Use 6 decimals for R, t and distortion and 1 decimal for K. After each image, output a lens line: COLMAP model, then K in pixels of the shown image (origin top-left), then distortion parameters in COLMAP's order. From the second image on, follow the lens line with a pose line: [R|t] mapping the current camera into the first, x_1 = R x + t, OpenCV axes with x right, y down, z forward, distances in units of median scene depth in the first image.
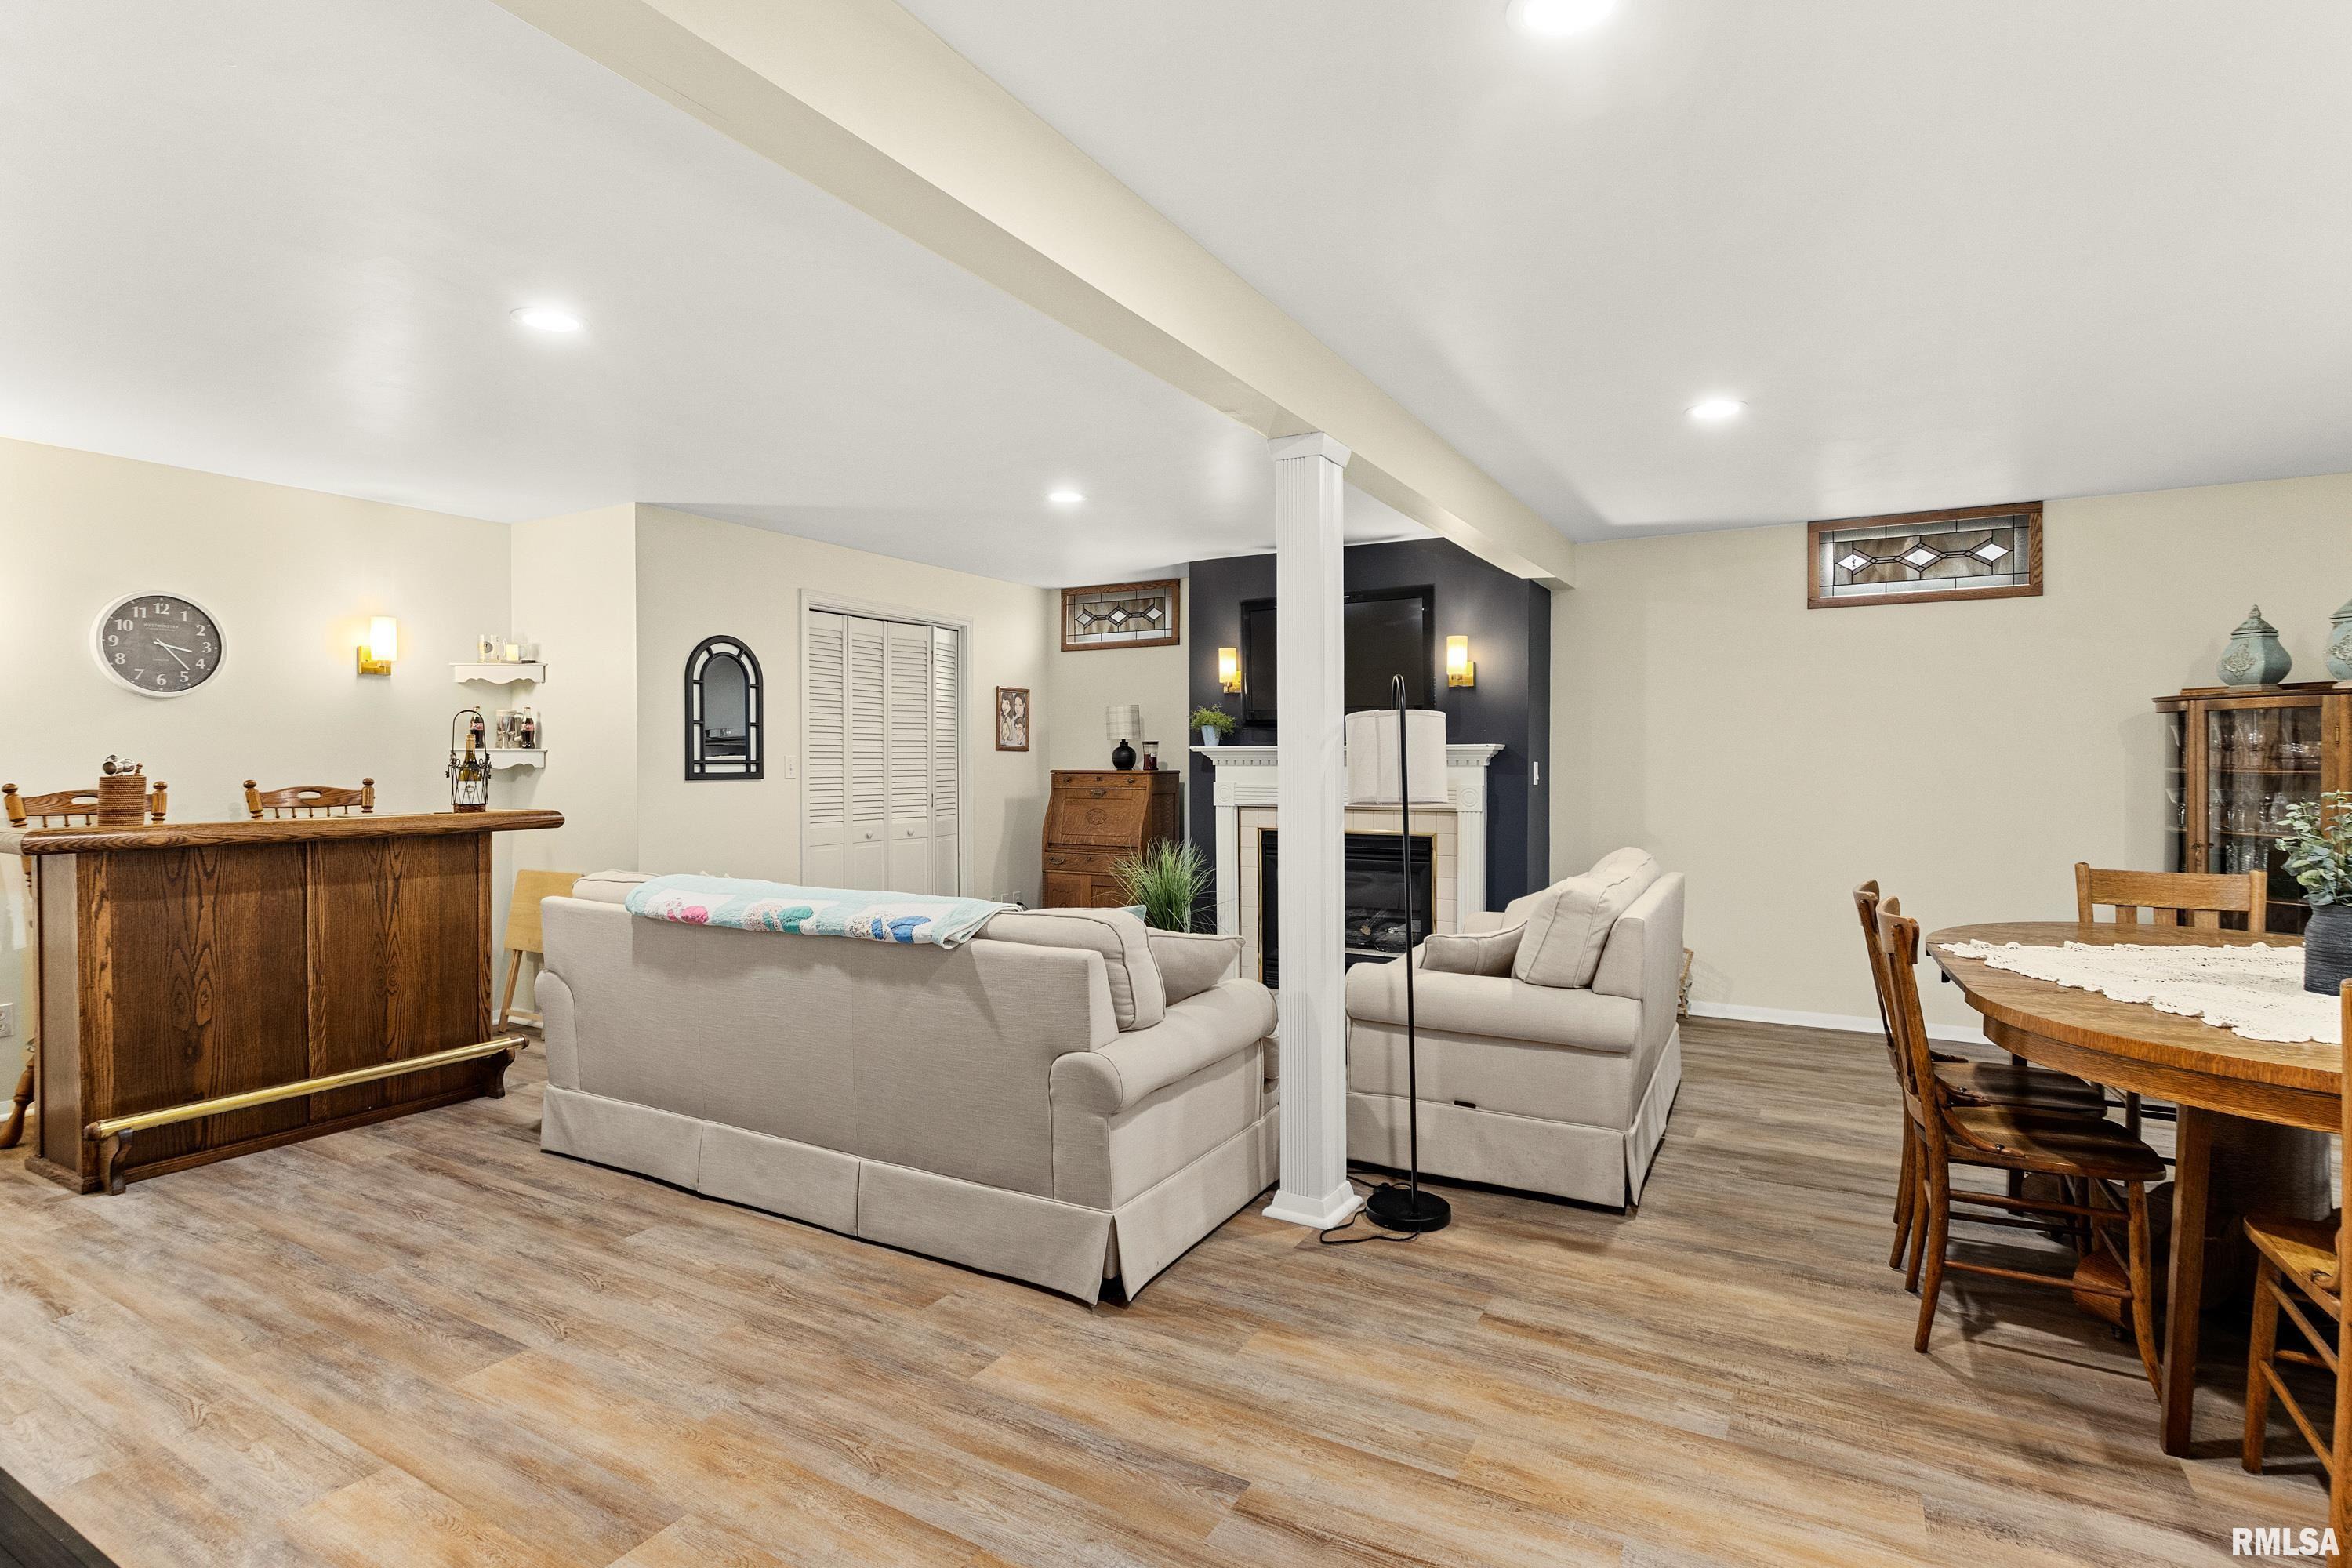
lens RADIAL K [[1203.8, 0, 1163.6], [0, 1203.8, 768.0], [0, 0, 1]] dist [-0.000868, -0.000619]
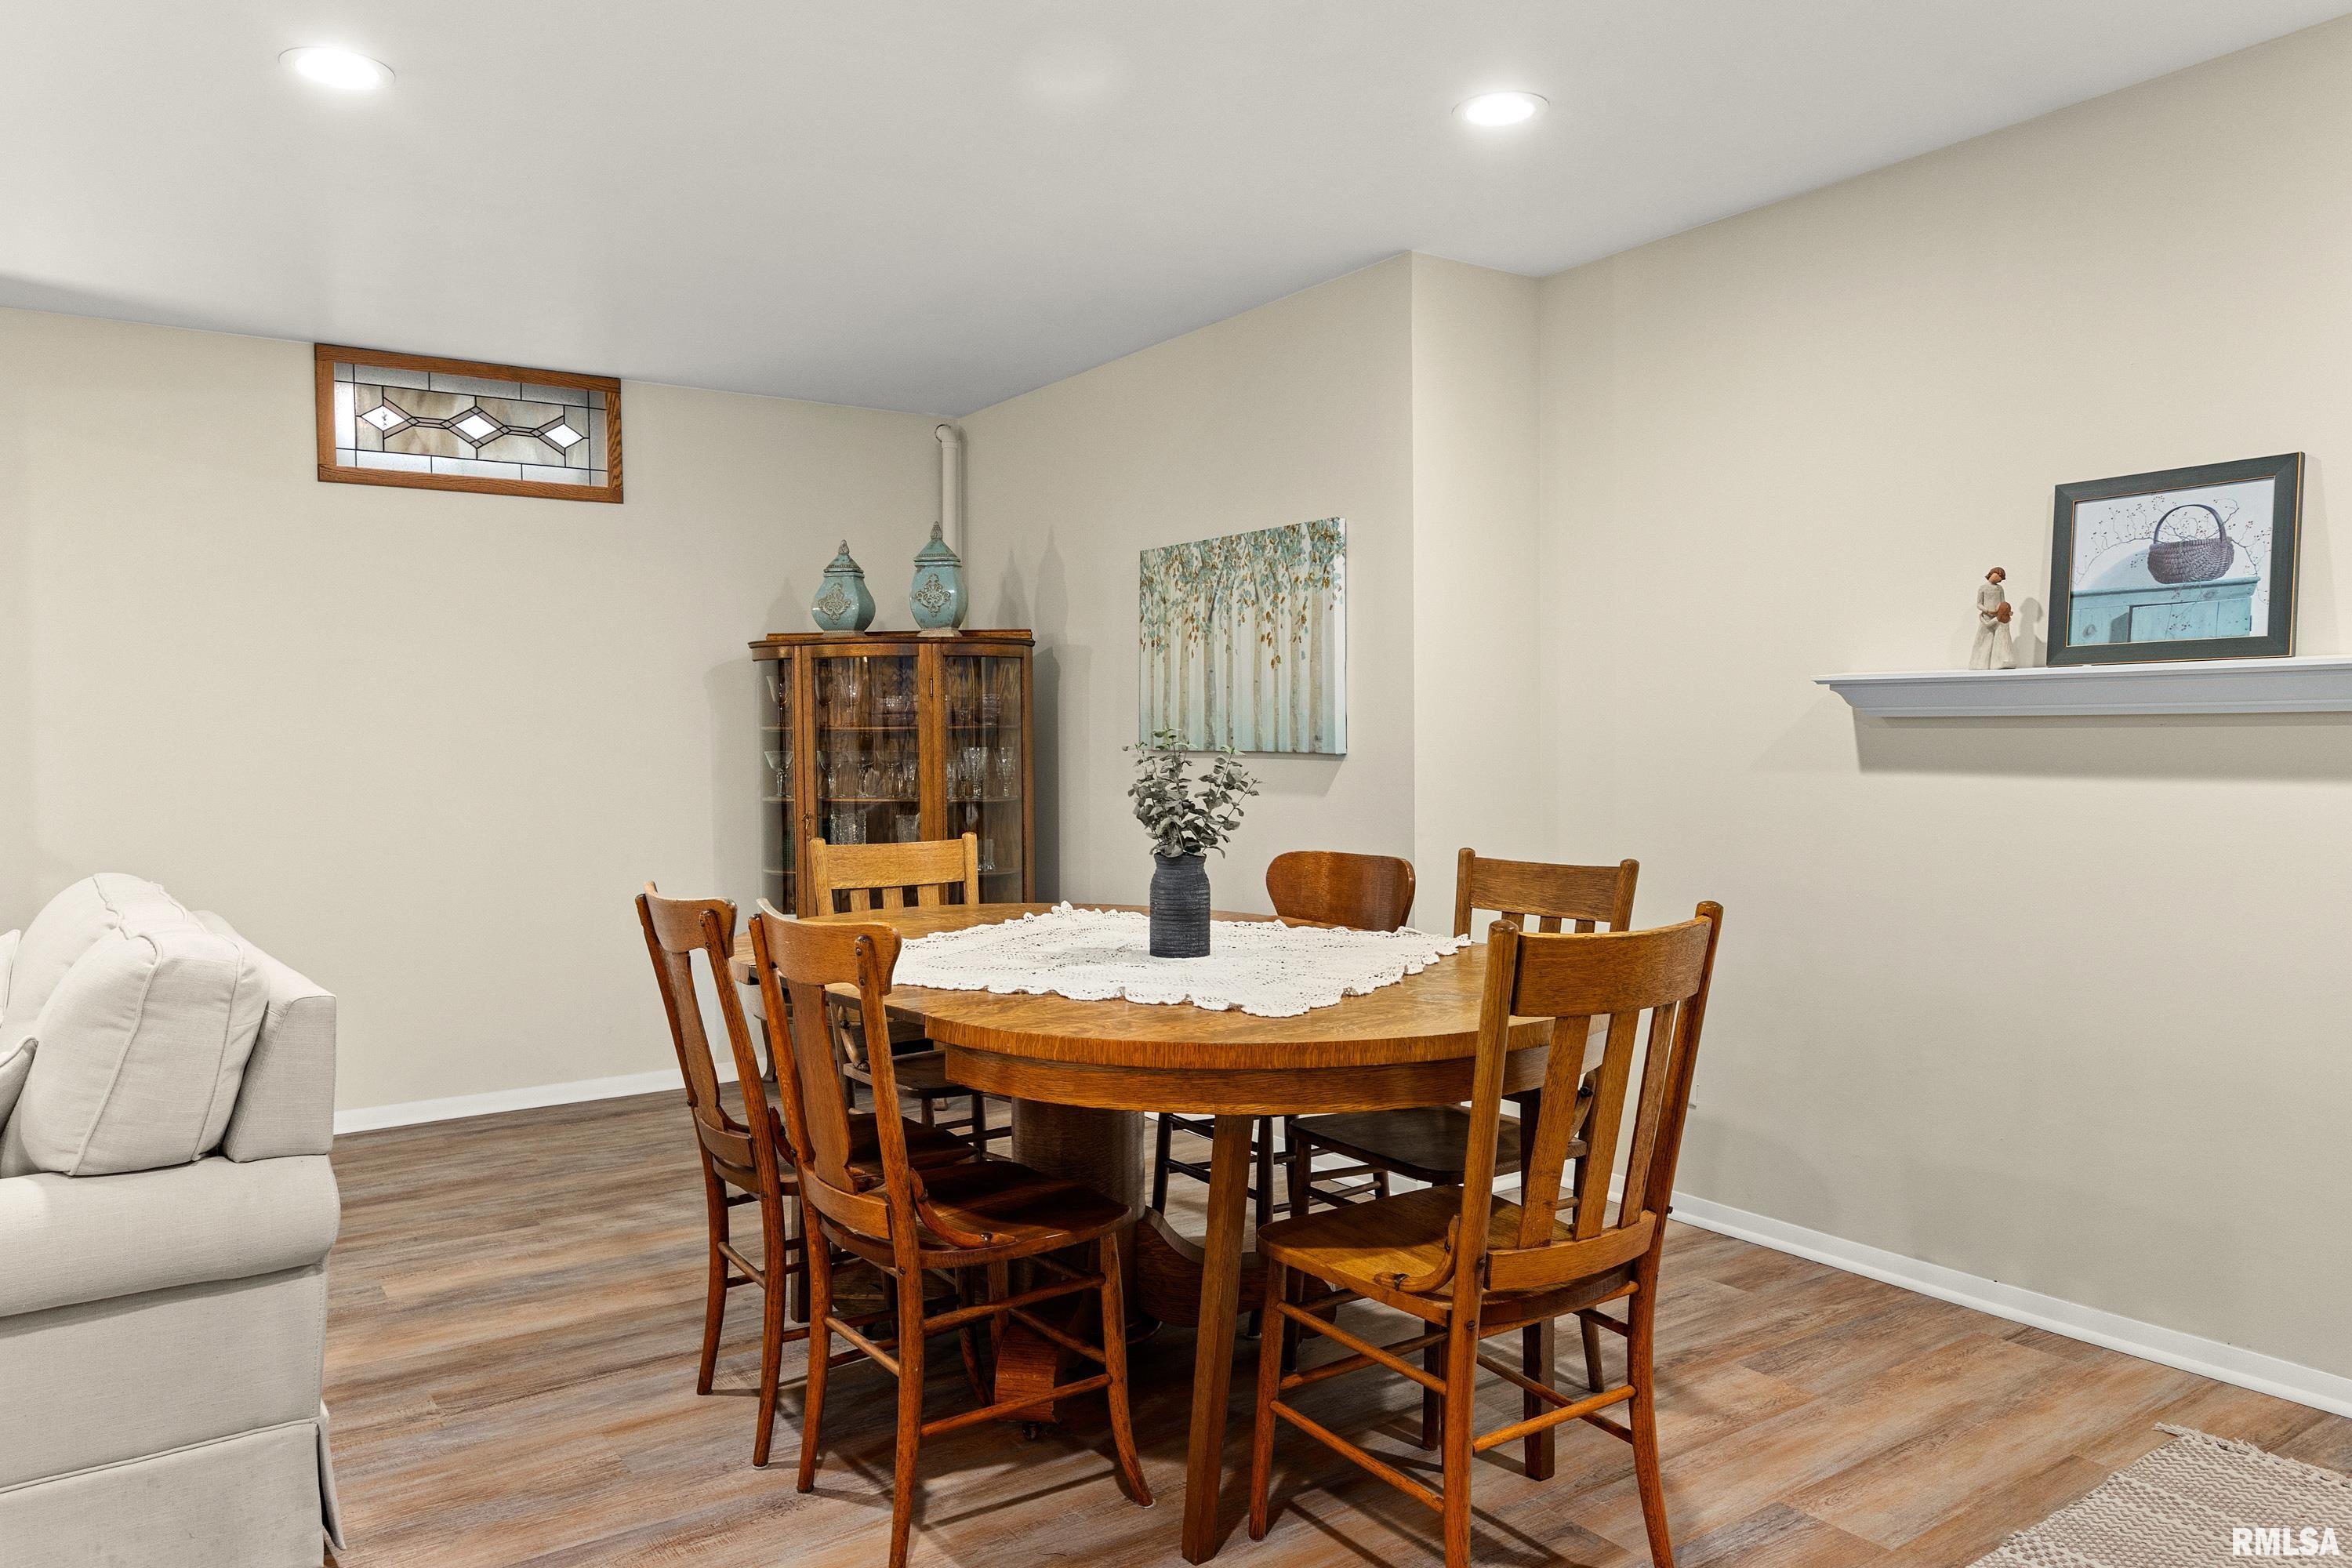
lens RADIAL K [[1583.5, 0, 1177.7], [0, 1583.5, 783.3], [0, 0, 1]] dist [0.004297, -0.001998]
pose [[0.418128, -0.028891, 0.907928, -0.049189], [0.016479, 0.999571, 0.024219, 0.018704], [-0.908239, 0.004835, 0.418425, 0.299364]]
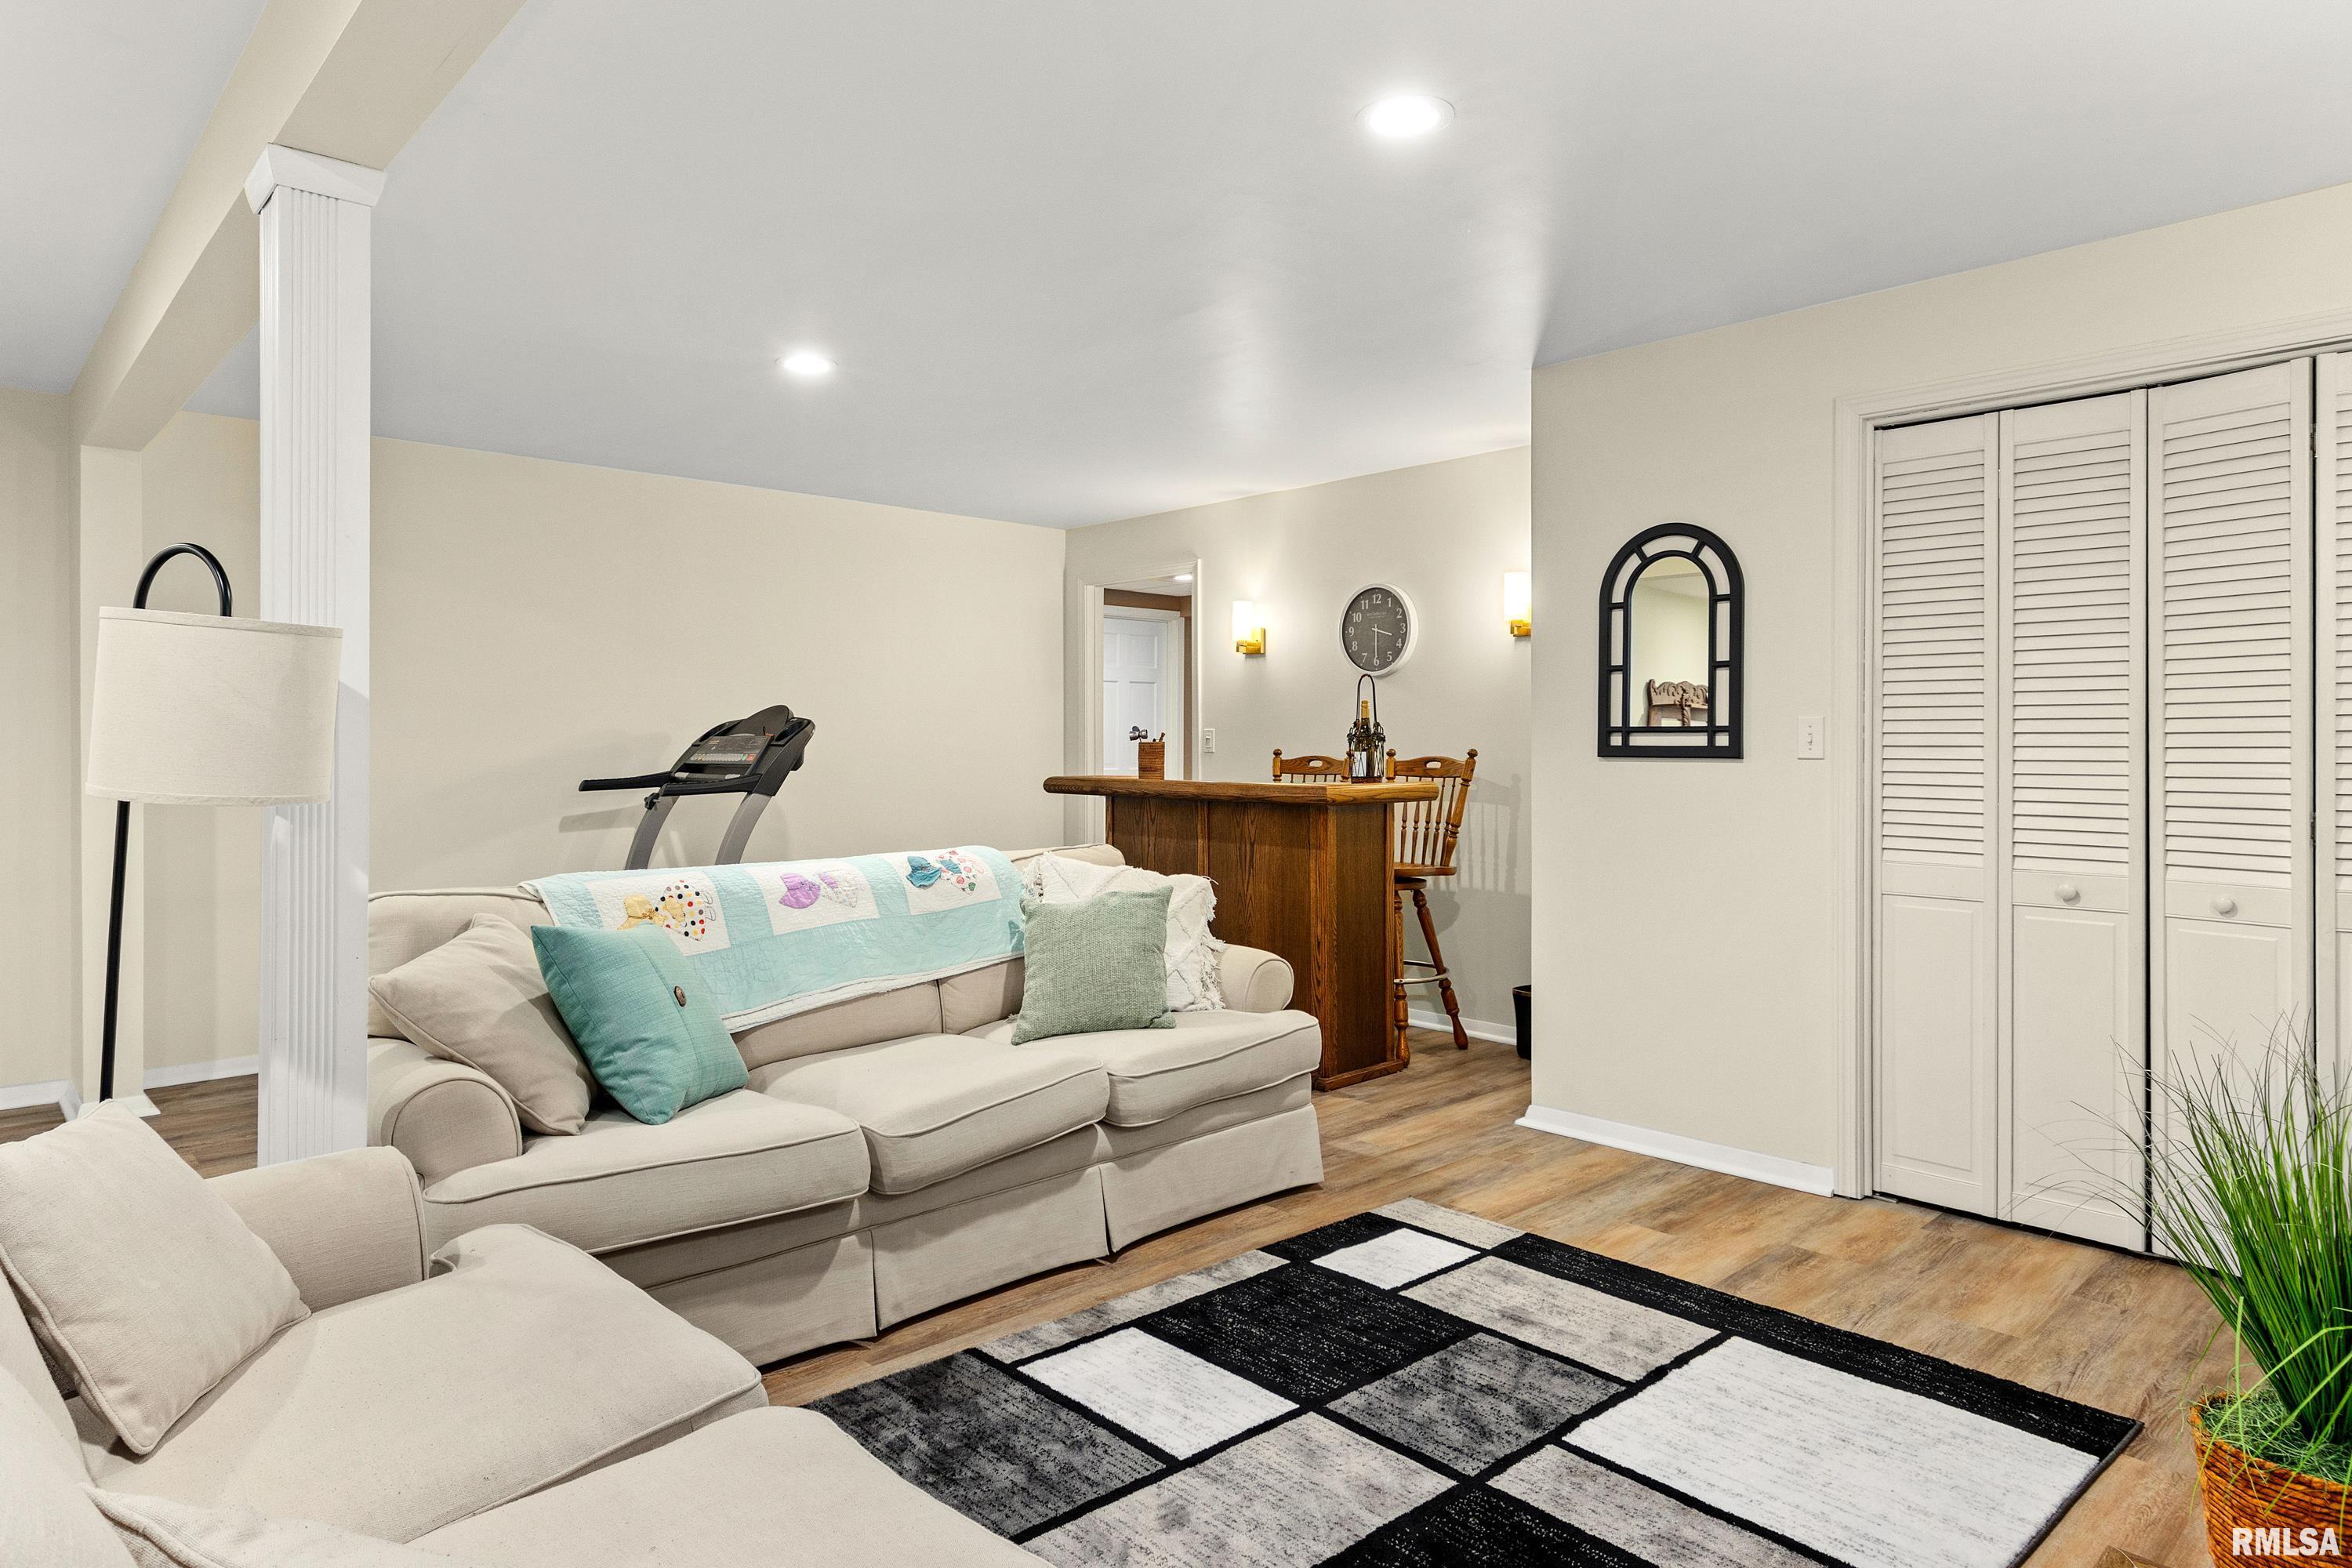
lens RADIAL K [[1367.6, 0, 1156.6], [0, 1367.6, 763.4], [0, 0, 1]] dist [0.000775, -0.000140]
pose [[-0.299641, 0.012334, -0.953972, 0.385860], [-0.009703, 0.999825, 0.015975, 0.004000], [0.954003, 0.014043, -0.299469, 0.973385]]
